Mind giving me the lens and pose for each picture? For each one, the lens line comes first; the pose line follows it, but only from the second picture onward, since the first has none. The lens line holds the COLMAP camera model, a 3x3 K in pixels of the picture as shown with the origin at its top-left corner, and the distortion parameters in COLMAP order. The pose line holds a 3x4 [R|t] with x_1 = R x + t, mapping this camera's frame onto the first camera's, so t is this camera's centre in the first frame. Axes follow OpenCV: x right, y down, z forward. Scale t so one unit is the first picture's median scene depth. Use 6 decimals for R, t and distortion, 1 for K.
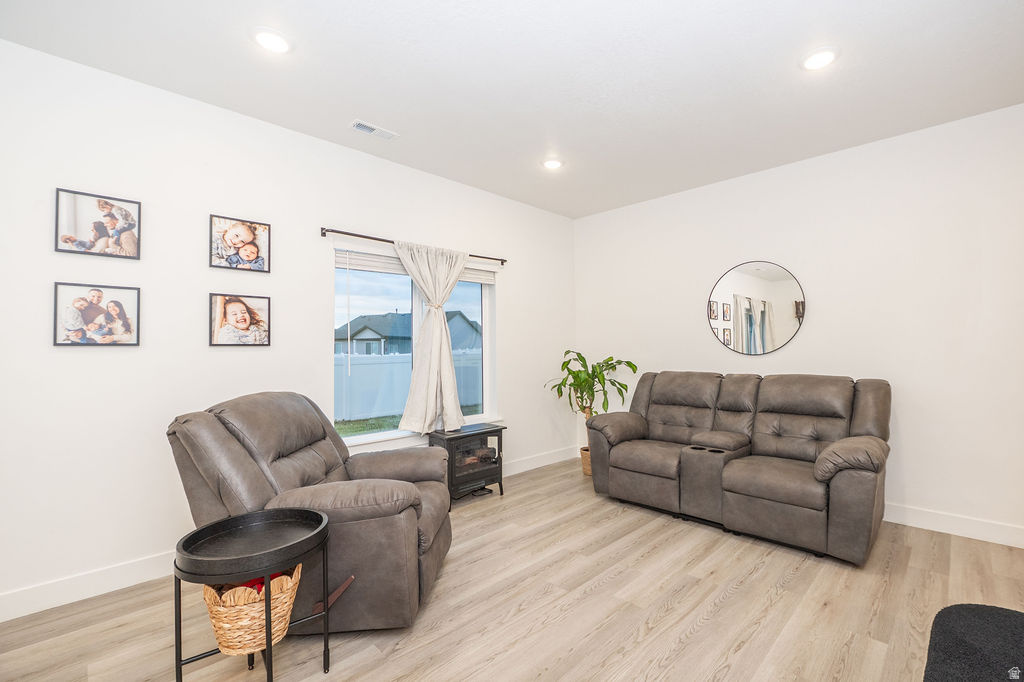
lens RADIAL K [[448.7, 0, 556.4], [0, 448.7, 345.1], [0, 0, 1]] dist [-0.002110, -0.000314]
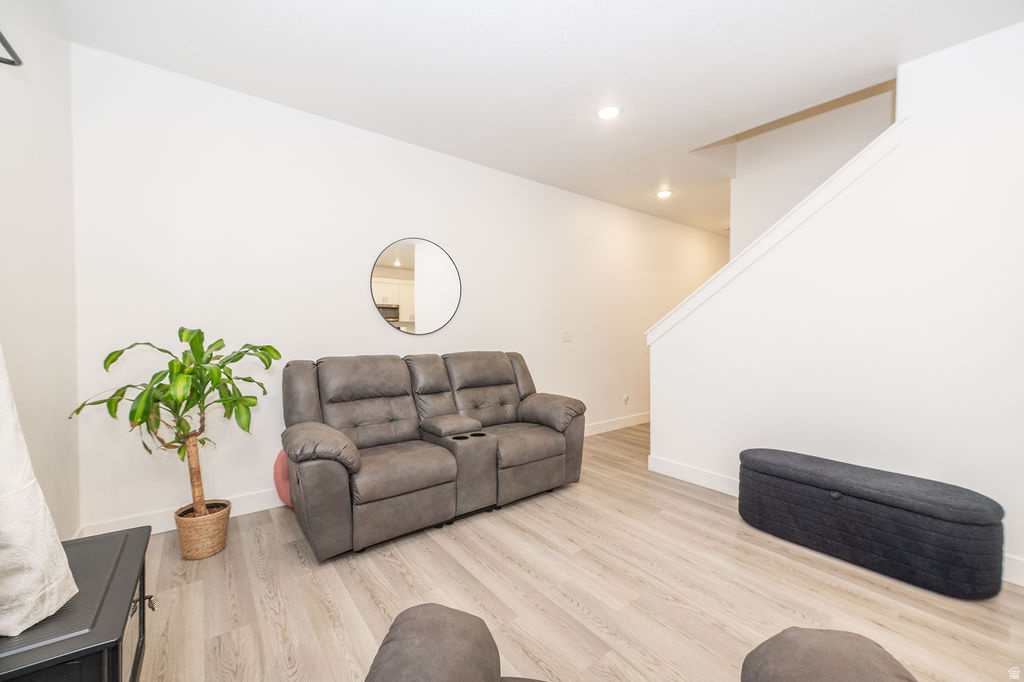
lens RADIAL K [[409.4, 0, 512.0], [0, 409.4, 341.0], [0, 0, 1]] dist [-0.009635, -0.000129]
pose [[0.168584, -0.017453, 0.985533, -0.550903], [-0.016226, 0.999659, 0.020479, 0.019448], [-0.985554, -0.019444, 0.168243, 0.883681]]
